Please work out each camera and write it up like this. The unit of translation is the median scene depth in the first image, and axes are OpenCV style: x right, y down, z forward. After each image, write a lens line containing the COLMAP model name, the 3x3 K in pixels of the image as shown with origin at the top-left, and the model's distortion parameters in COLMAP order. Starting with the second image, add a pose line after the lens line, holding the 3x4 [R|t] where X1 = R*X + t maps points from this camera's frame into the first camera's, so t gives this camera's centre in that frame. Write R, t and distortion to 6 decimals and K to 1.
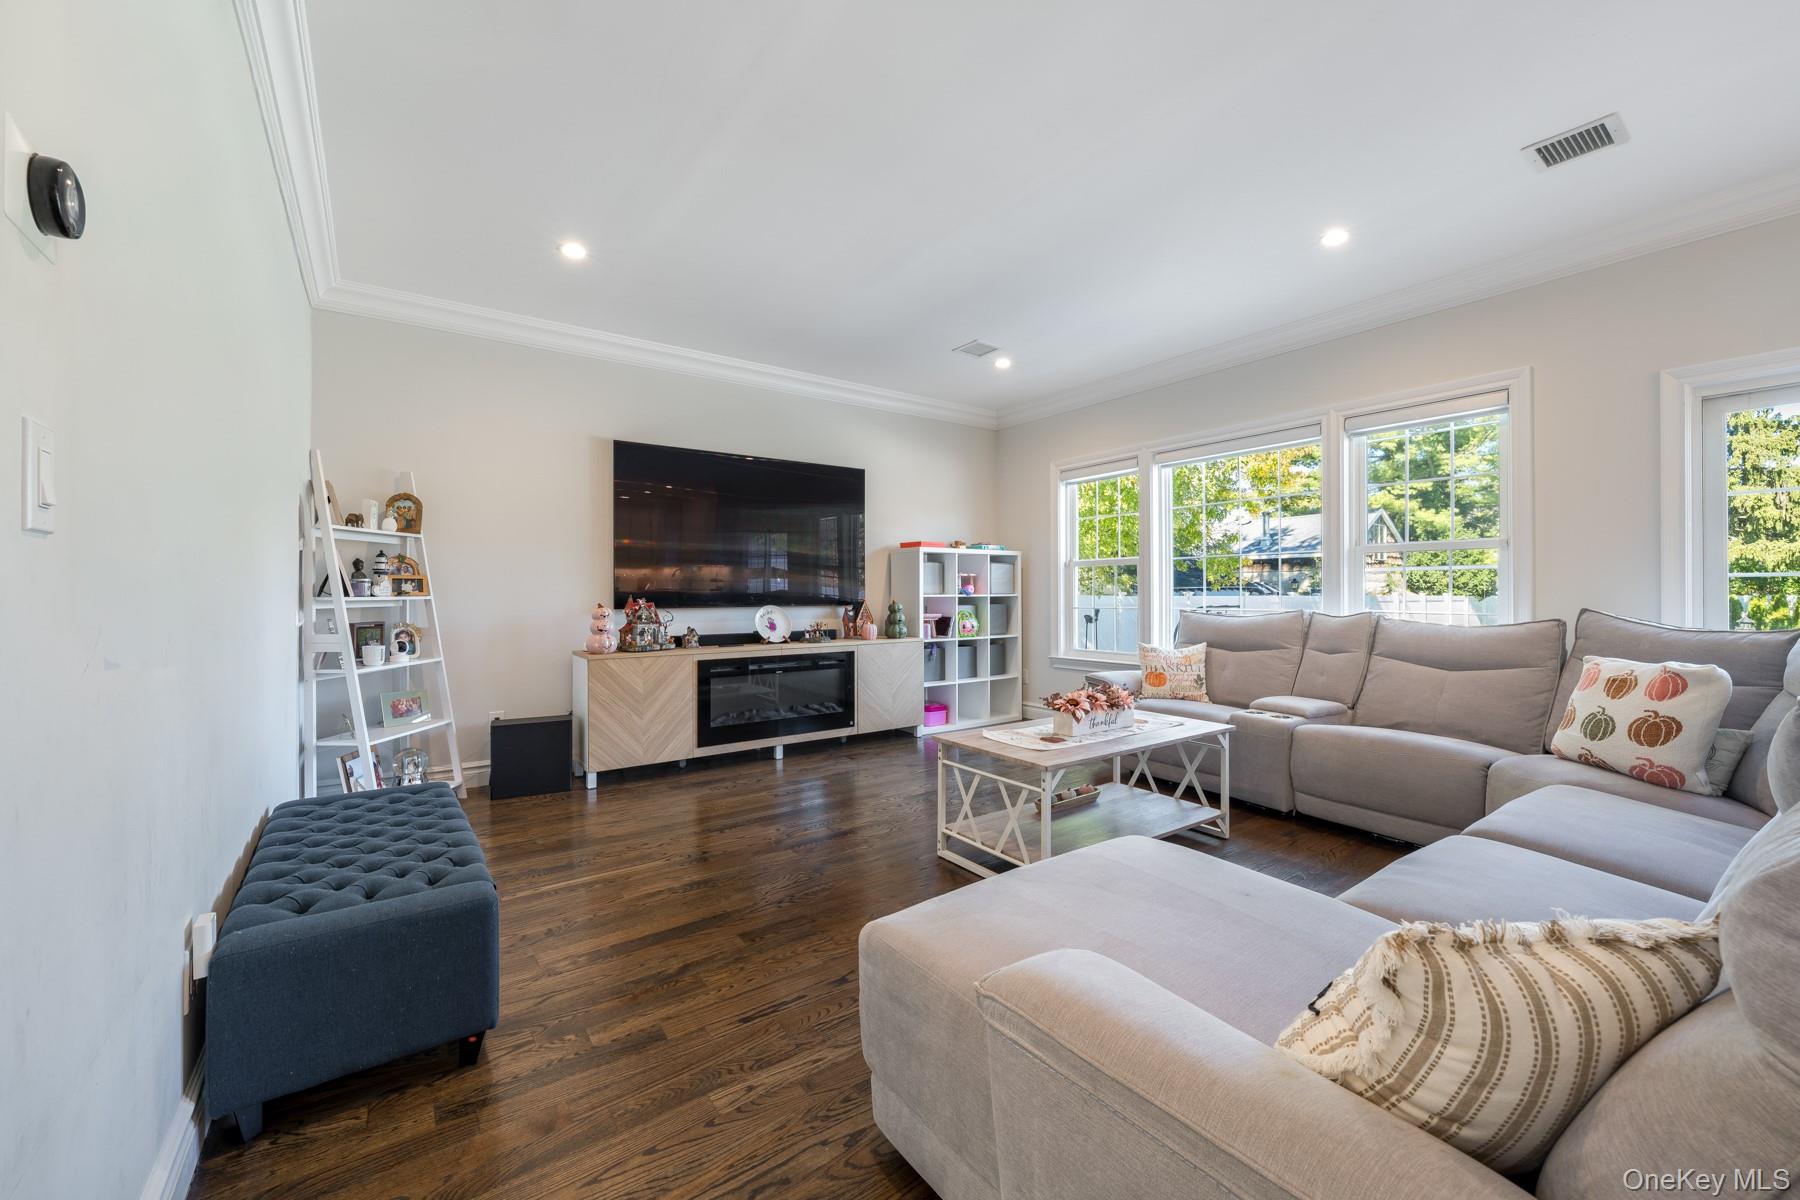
lens RADIAL K [[702.7, 0, 901.2], [0, 702.7, 592.1], [0, 0, 1]] dist [0.002251, 0.000043]
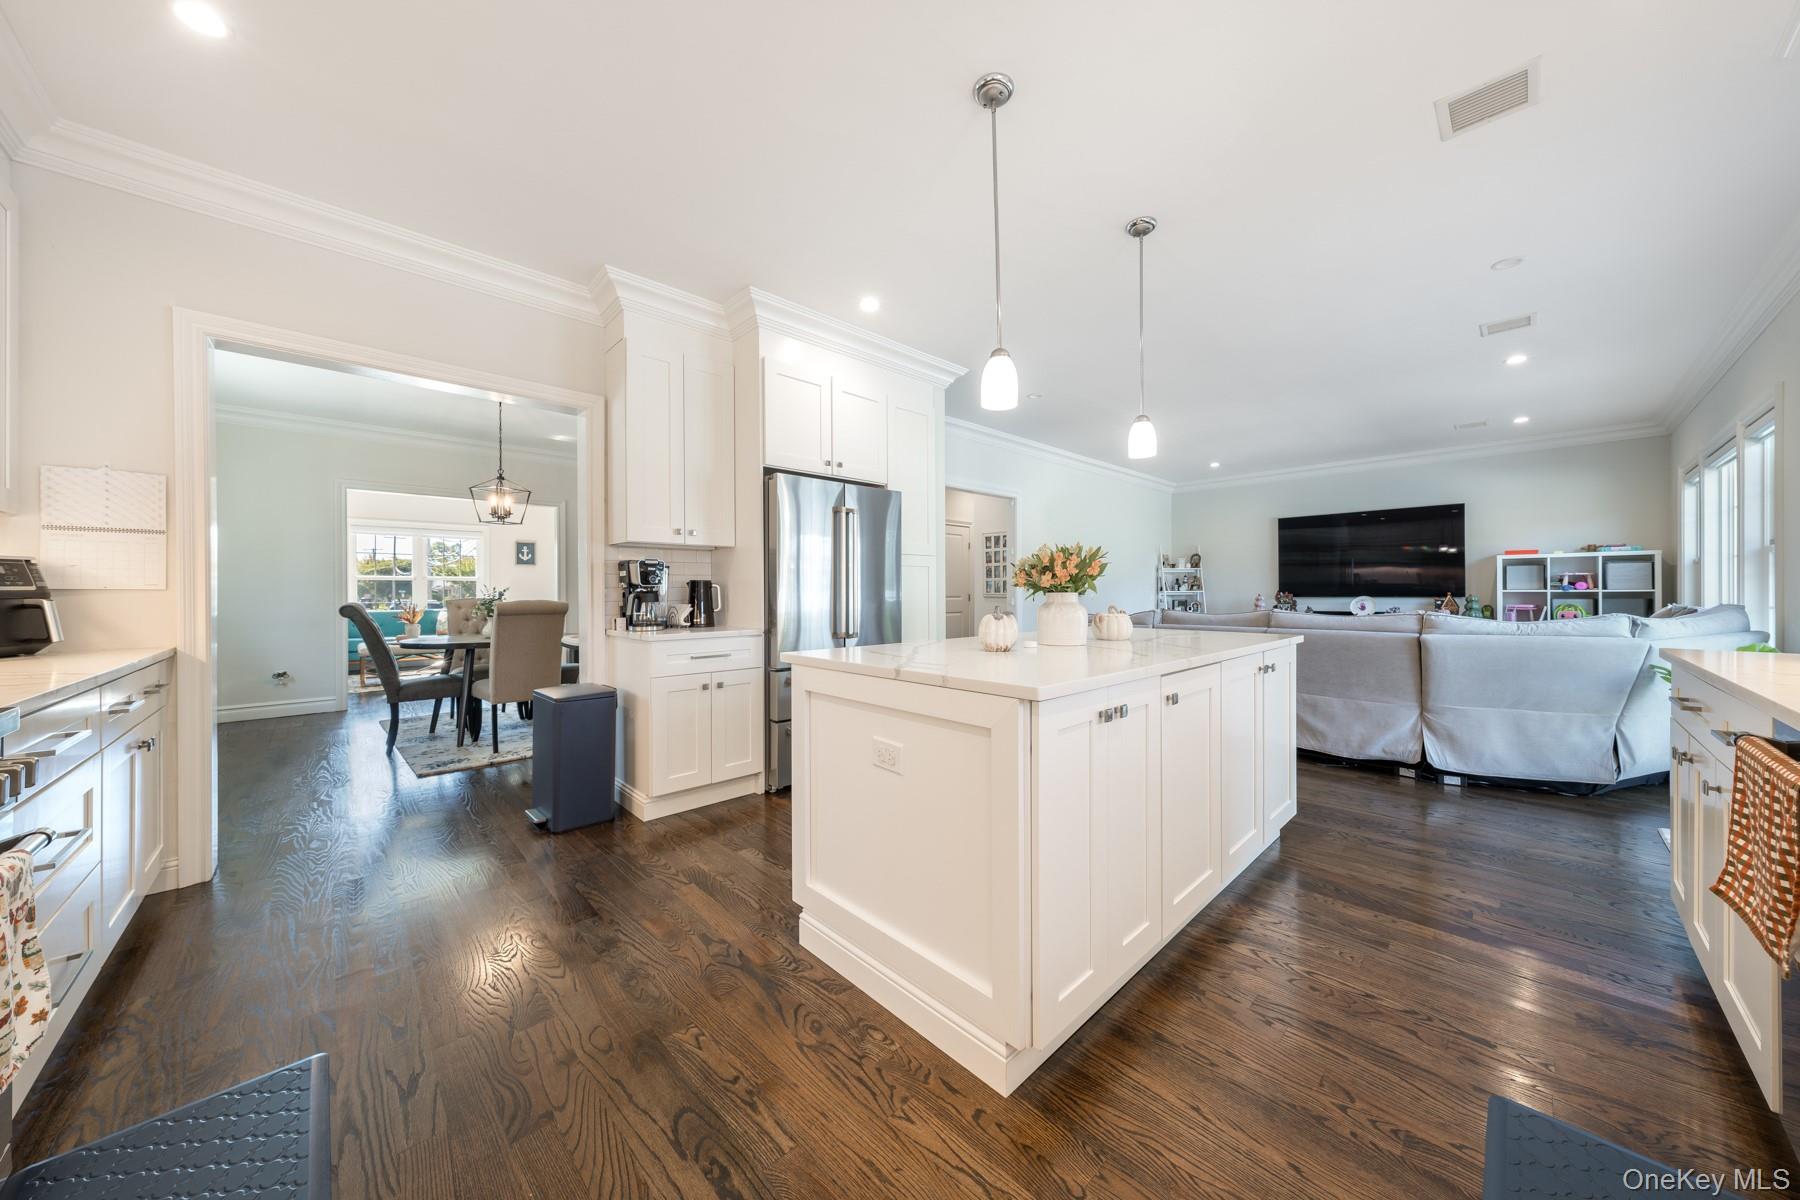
lens RADIAL K [[606.2, 0, 913.8], [0, 606.2, 592.4], [0, 0, 1]] dist [-0.000995, -0.000056]
pose [[0.142331, 0.004580, -0.989809, 1.058009], [0.004332, 0.999977, 0.005250, -0.003671], [0.989810, -0.005035, 0.142308, -0.306203]]
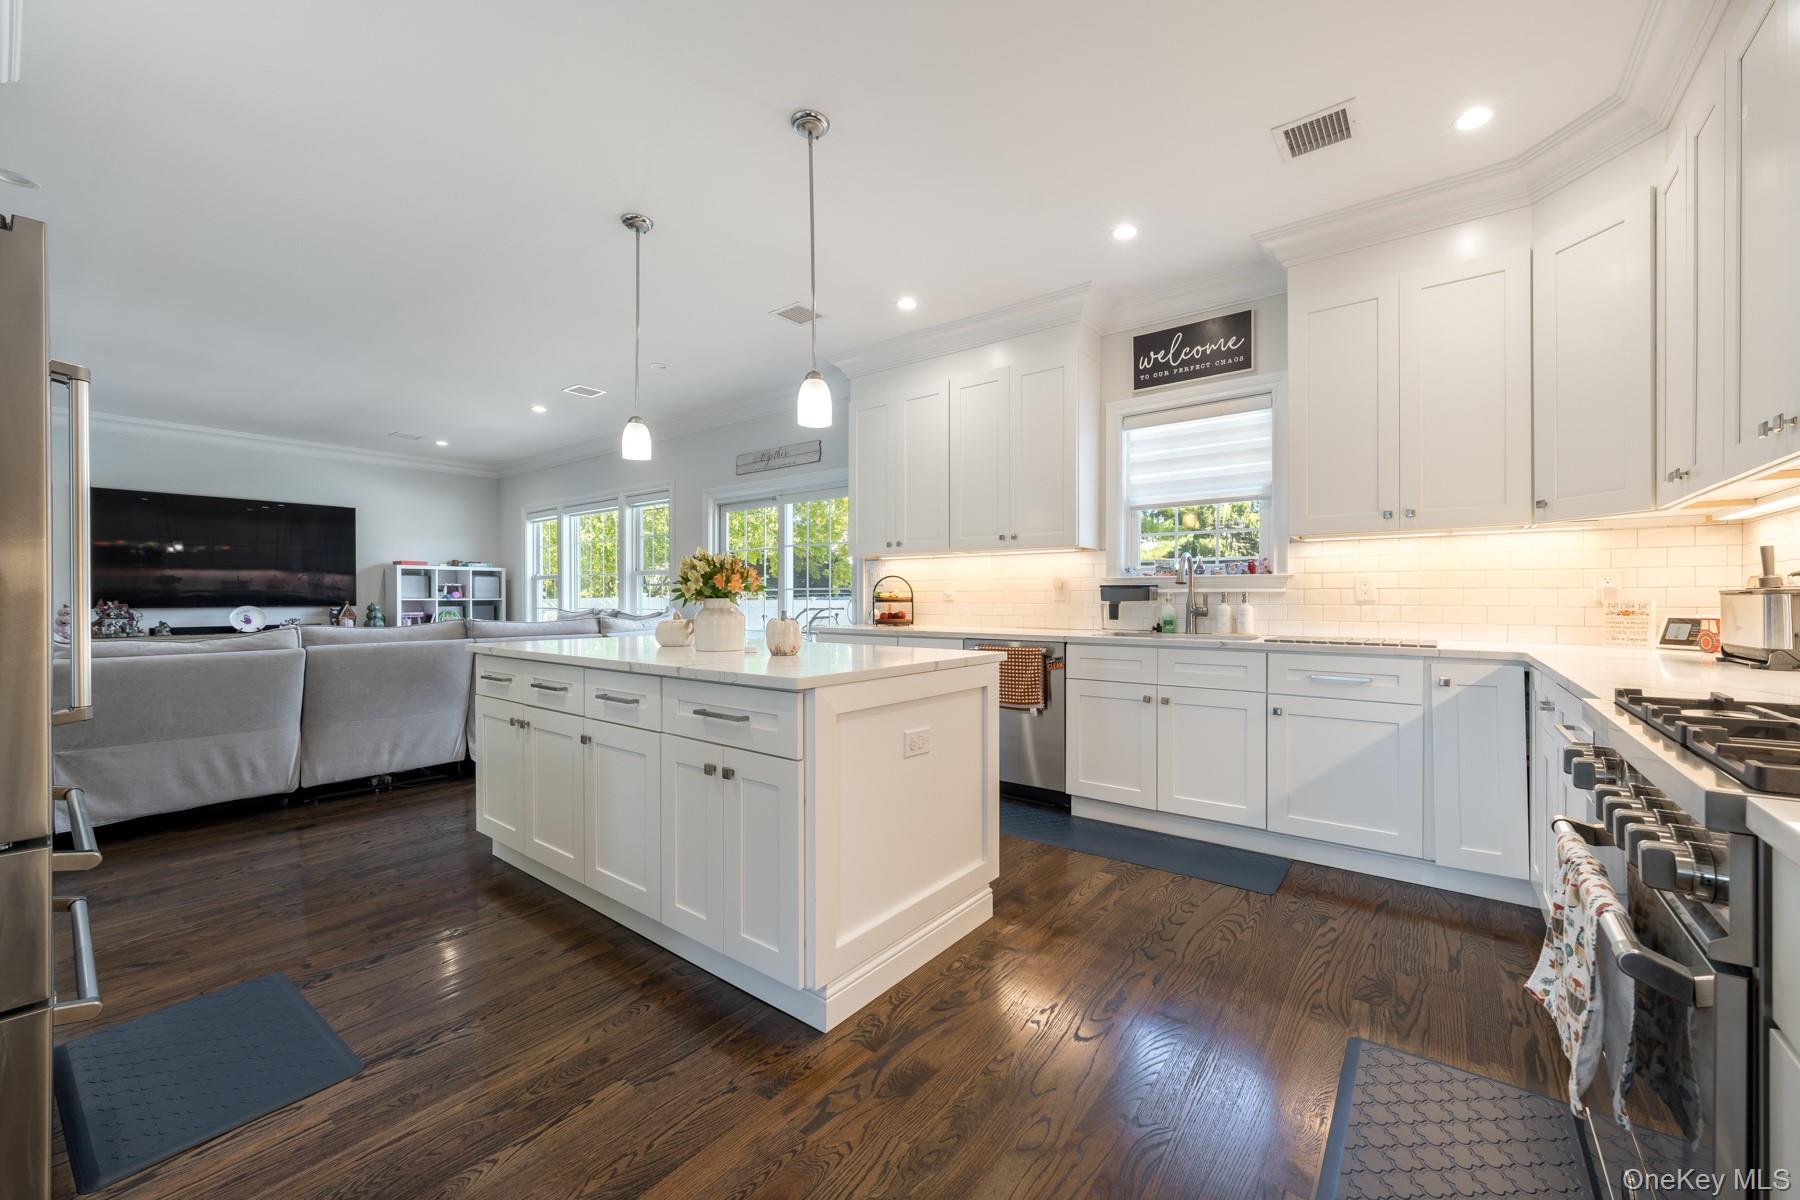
lens RADIAL K [[702.7, 0, 910.9], [0, 702.7, 599.2], [0, 0, 1]] dist [0.002251, 0.000043]
pose [[0.958914, 0.000395, 0.283697, 0.627546], [-0.001469, 0.999993, 0.003574, -0.002058], [-0.283694, -0.003844, 0.958907, -0.664150]]
